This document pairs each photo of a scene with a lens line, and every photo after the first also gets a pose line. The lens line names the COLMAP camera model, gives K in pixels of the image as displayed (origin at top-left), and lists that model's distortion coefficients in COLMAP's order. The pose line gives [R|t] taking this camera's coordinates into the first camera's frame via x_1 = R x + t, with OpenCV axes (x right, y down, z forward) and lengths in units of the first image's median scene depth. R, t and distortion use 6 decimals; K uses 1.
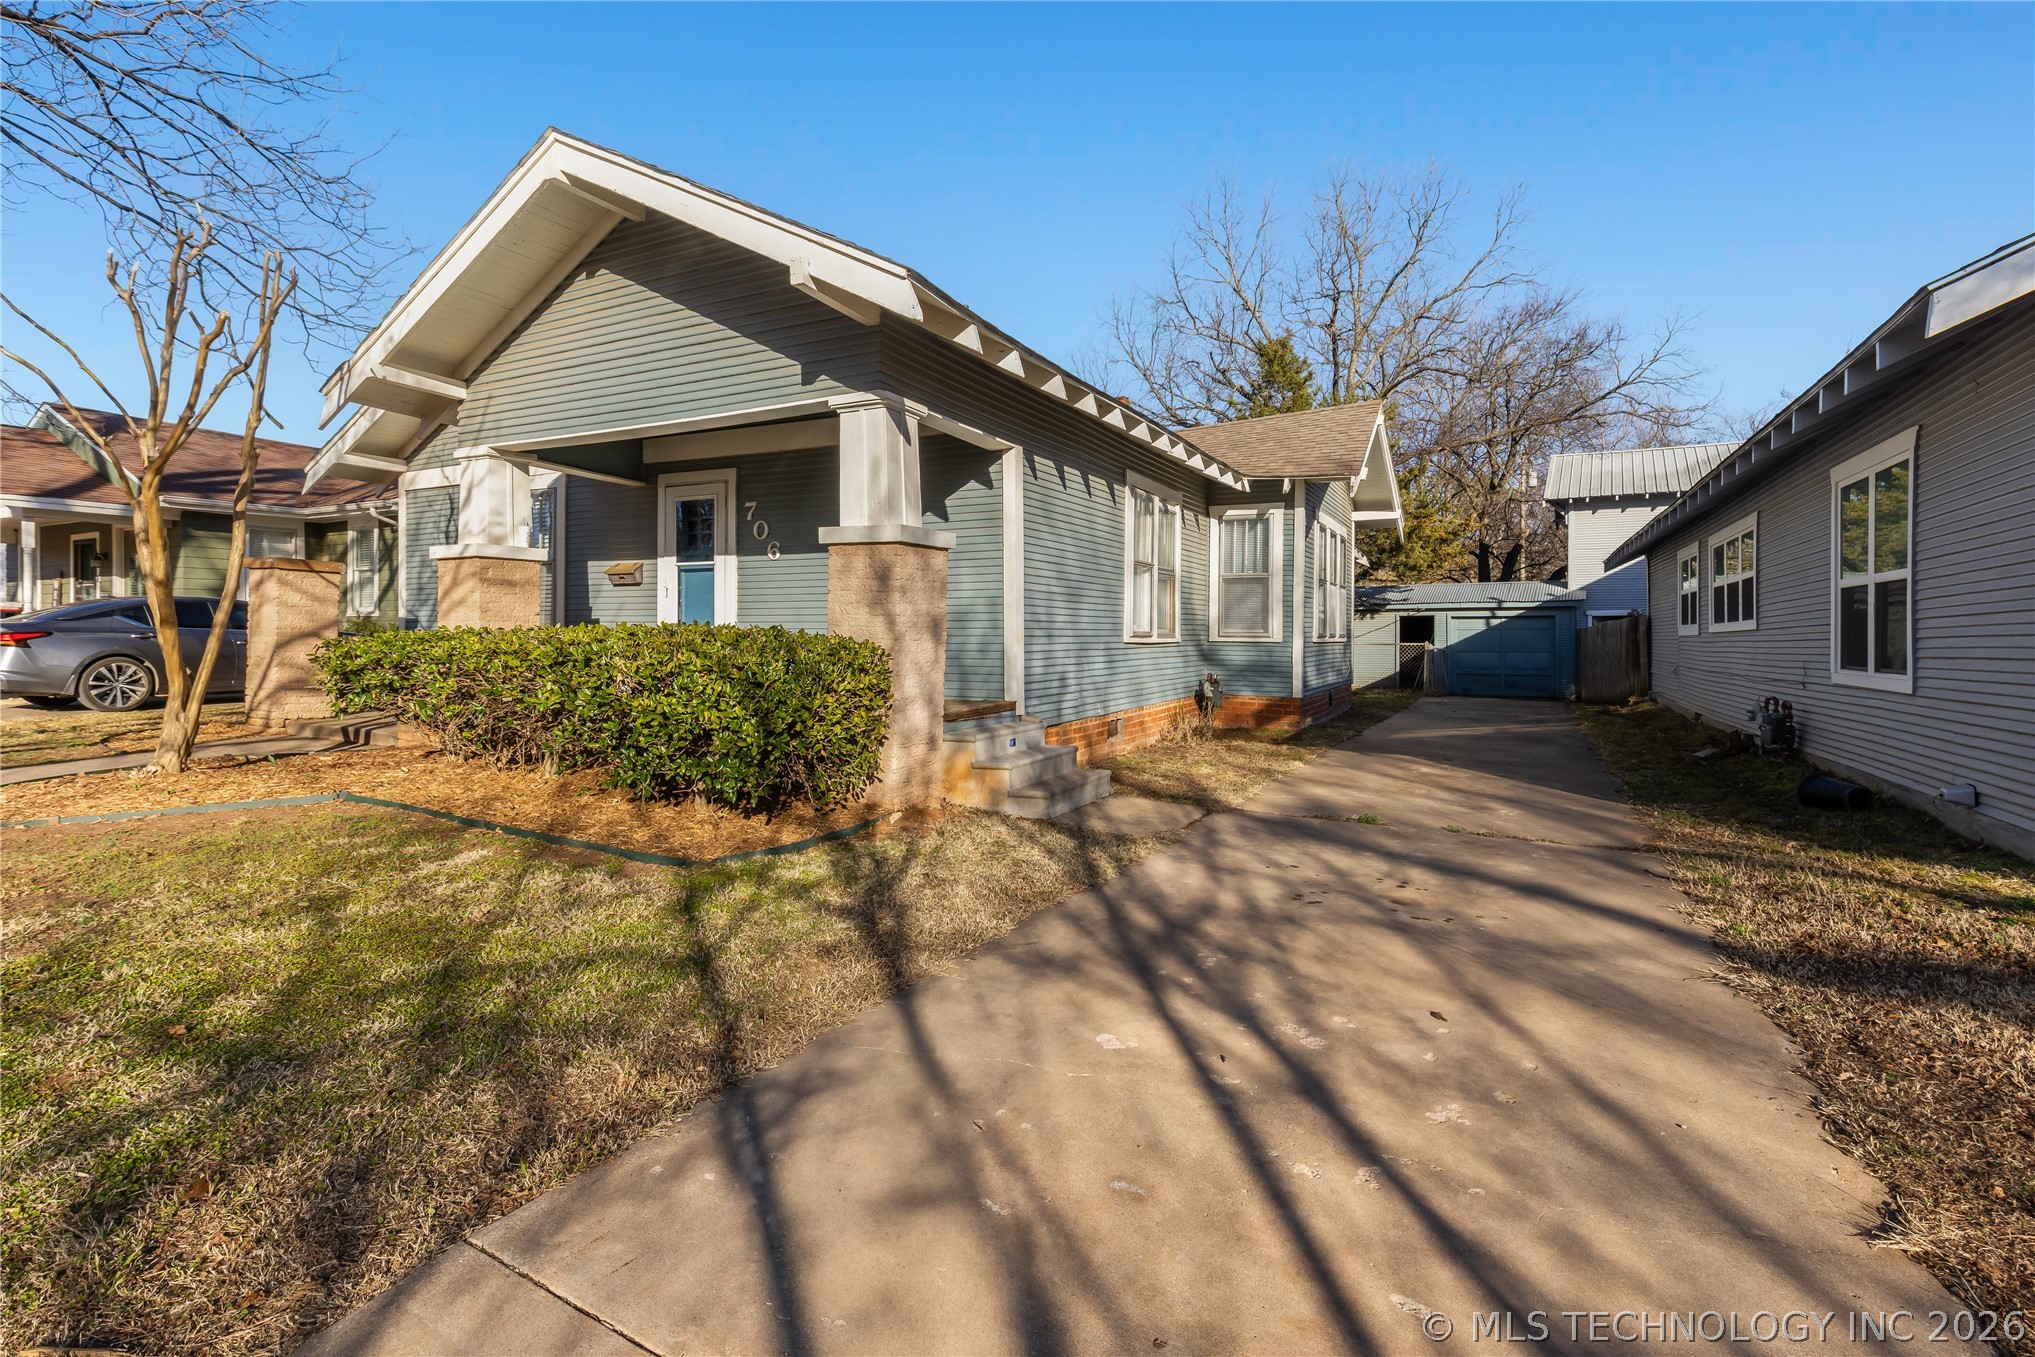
lens RADIAL K [[968.5, 0, 1023.1], [0, 968.5, 639.1], [0, 0, 1]] dist [-0.000630, -0.000085]
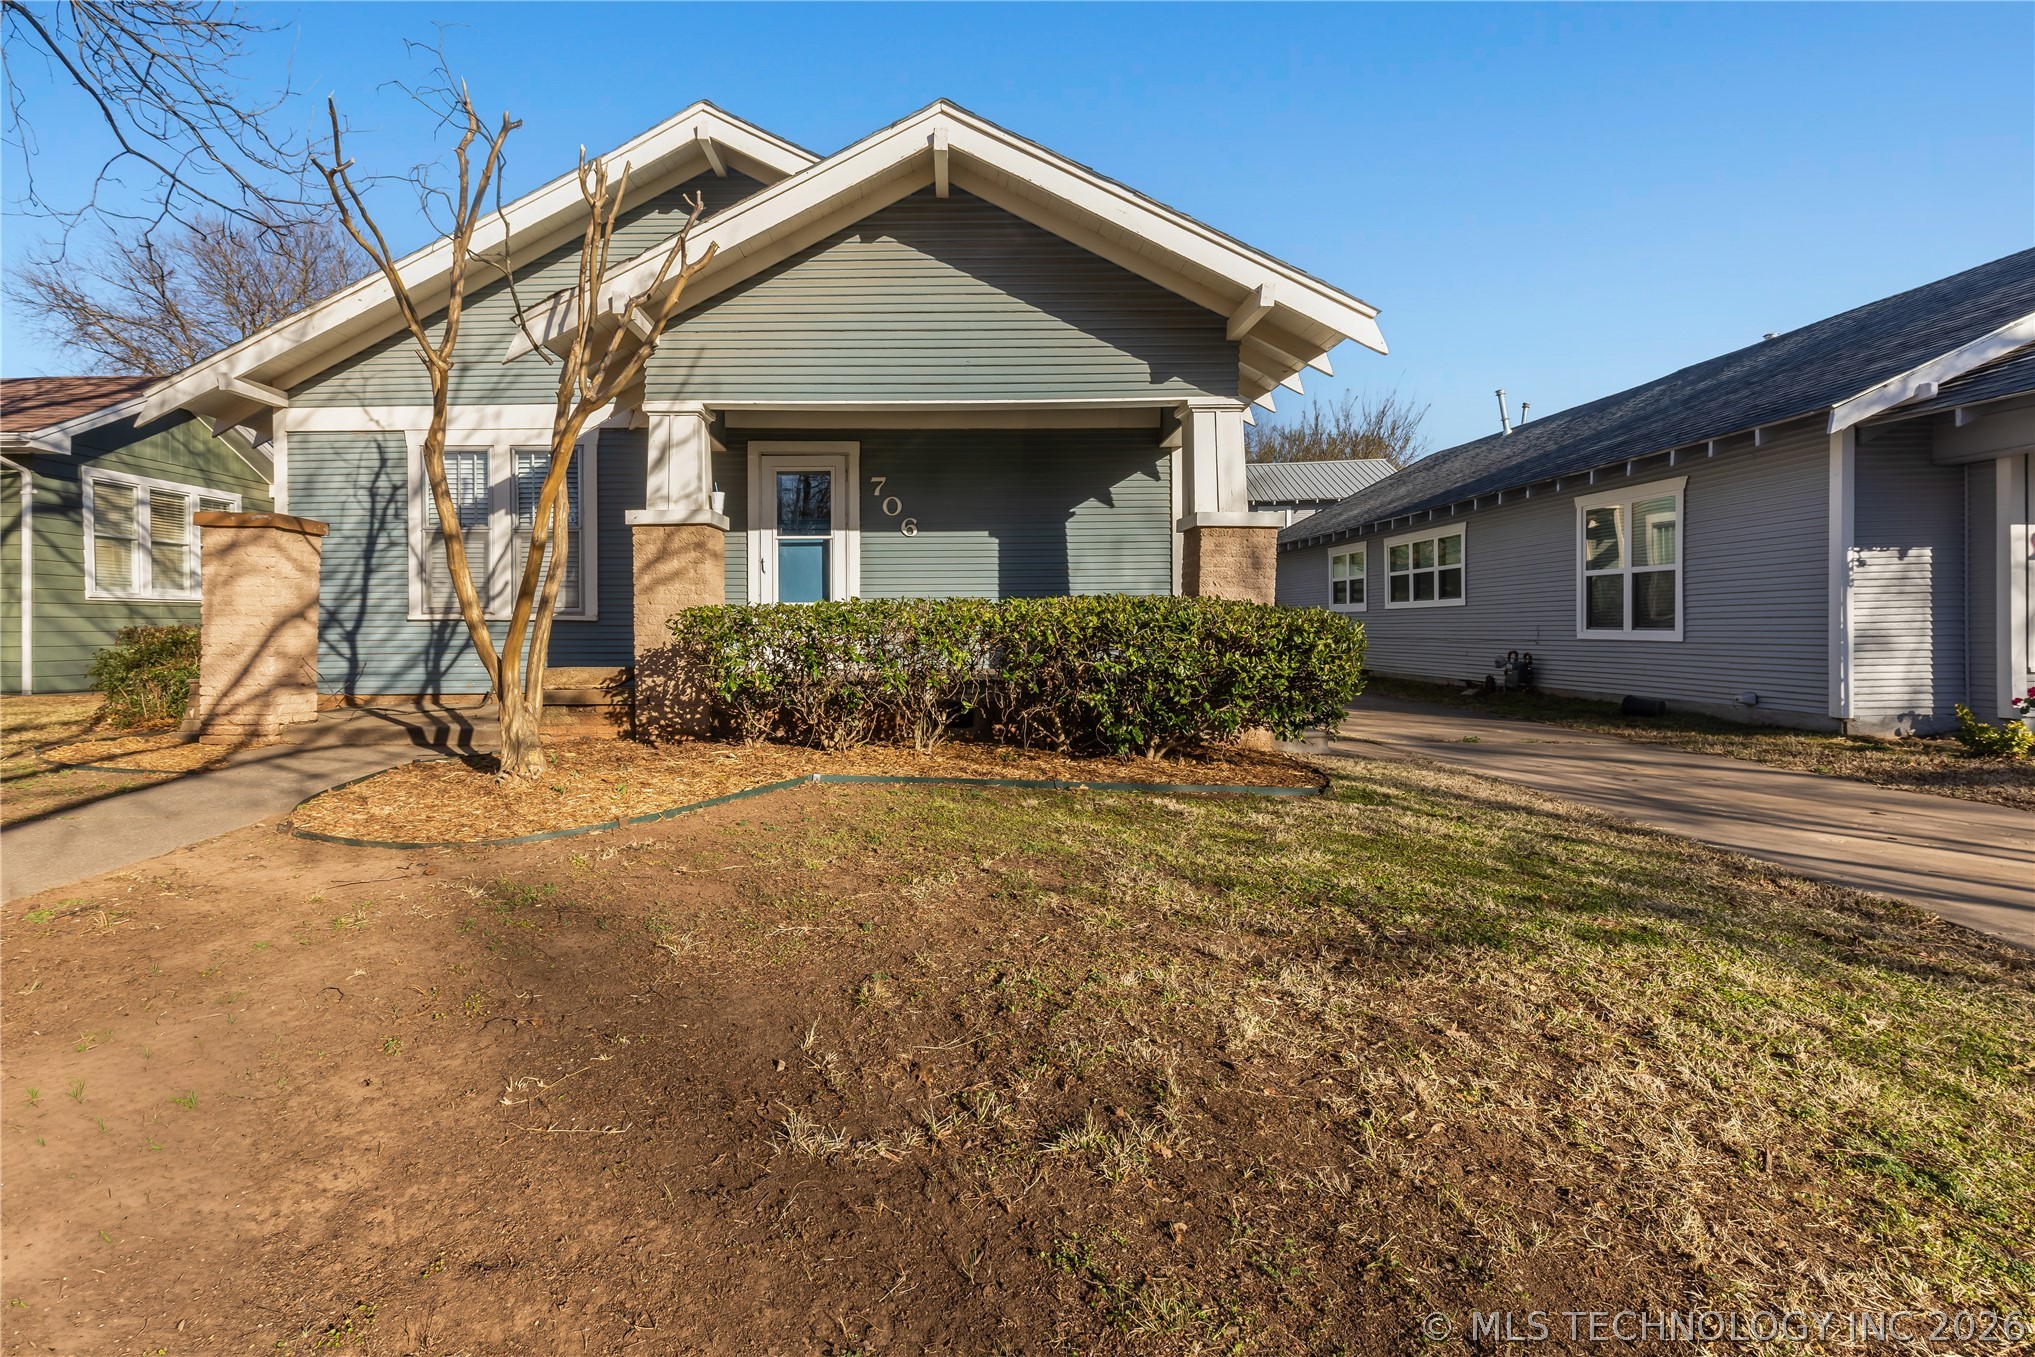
lens RADIAL K [[968.5, 0, 1023.1], [0, 968.5, 639.1], [0, 0, 1]] dist [-0.000630, -0.000085]
pose [[0.889701, -0.019447, 0.456129, -0.688421], [0.012250, 0.999750, 0.018729, 0.008170], [-0.456379, -0.011075, 0.889716, 0.054559]]
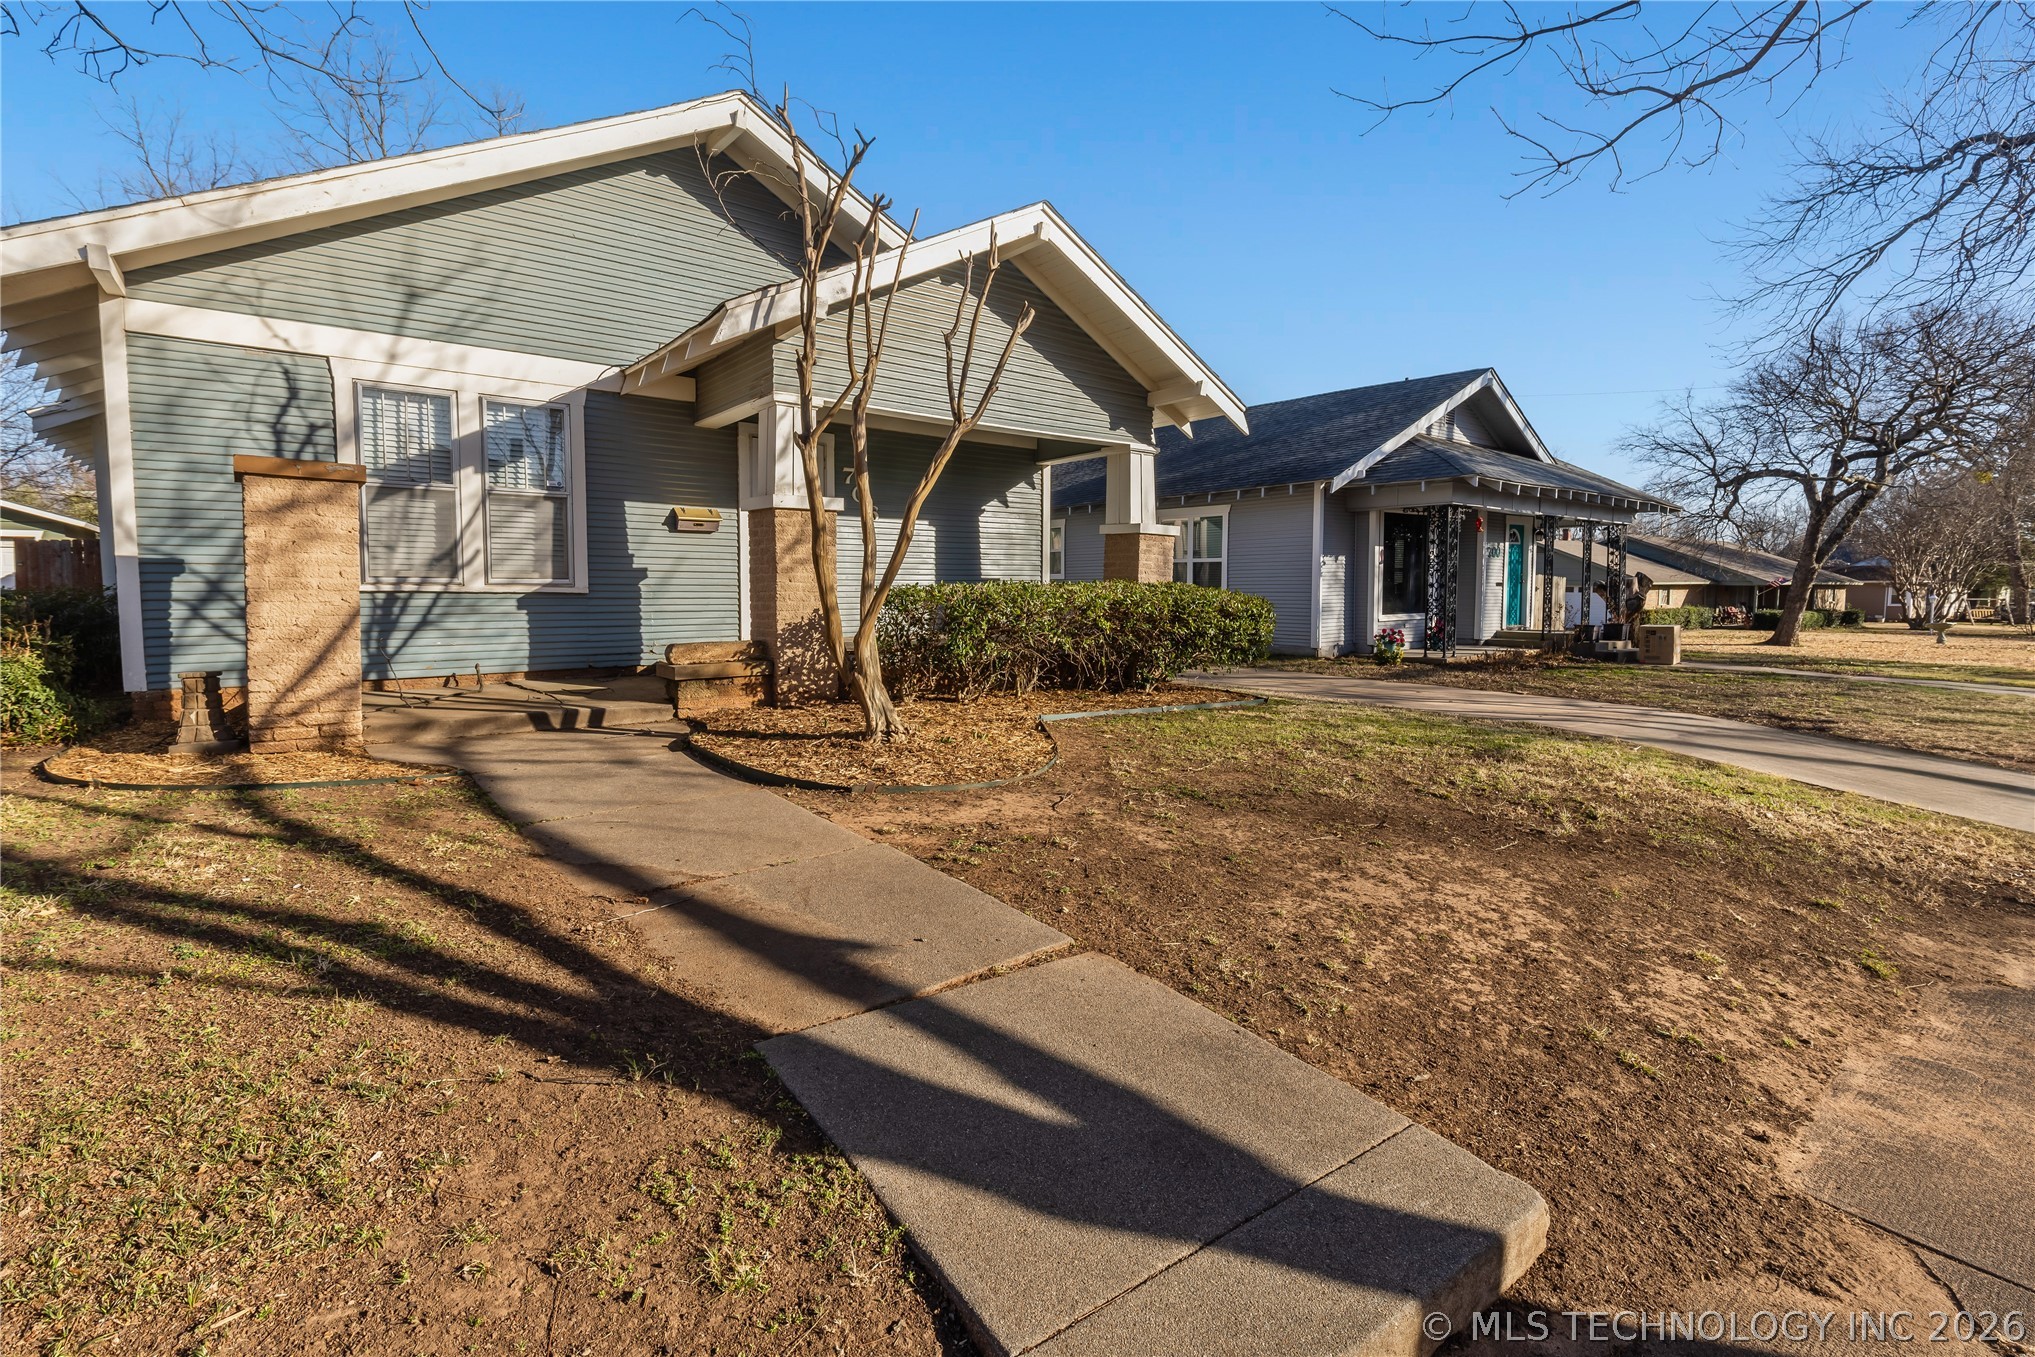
lens RADIAL K [[956.1, 0, 1013.3], [0, 956.1, 647.2], [0, 0, 1]] dist [0.001520, 0.000029]
pose [[0.379673, -0.068281, 0.922597, -1.380656], [-0.003598, 0.997156, 0.075280, -0.019012], [-0.925114, -0.031902, 0.378348, 0.426958]]
